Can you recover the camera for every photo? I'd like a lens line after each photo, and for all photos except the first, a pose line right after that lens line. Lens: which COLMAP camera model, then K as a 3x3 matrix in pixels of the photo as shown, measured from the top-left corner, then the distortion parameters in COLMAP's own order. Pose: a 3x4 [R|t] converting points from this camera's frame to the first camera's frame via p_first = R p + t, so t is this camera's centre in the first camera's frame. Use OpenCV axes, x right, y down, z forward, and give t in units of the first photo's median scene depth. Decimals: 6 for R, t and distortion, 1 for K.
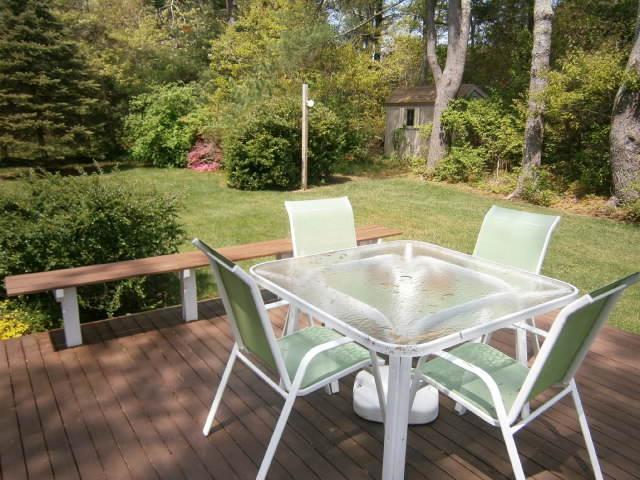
lens RADIAL K [[505.3, 0, 322.2], [0, 505.3, 235.4], [0, 0, 1]] dist [-0.003769, 0.003661]
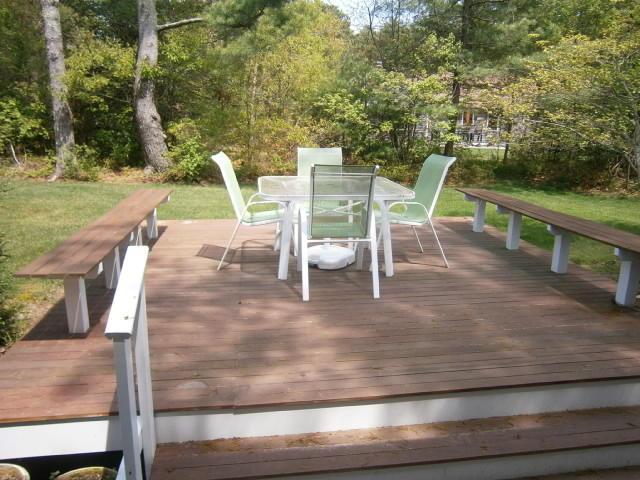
lens RADIAL K [[505.3, 0, 322.2], [0, 505.3, 235.4], [0, 0, 1]] dist [-0.003769, 0.003661]
pose [[0.451670, -0.210901, 0.866900, -0.314399], [0.197069, 0.971243, 0.133609, 0.005791], [-0.870149, 0.110492, 0.480243, 0.060256]]
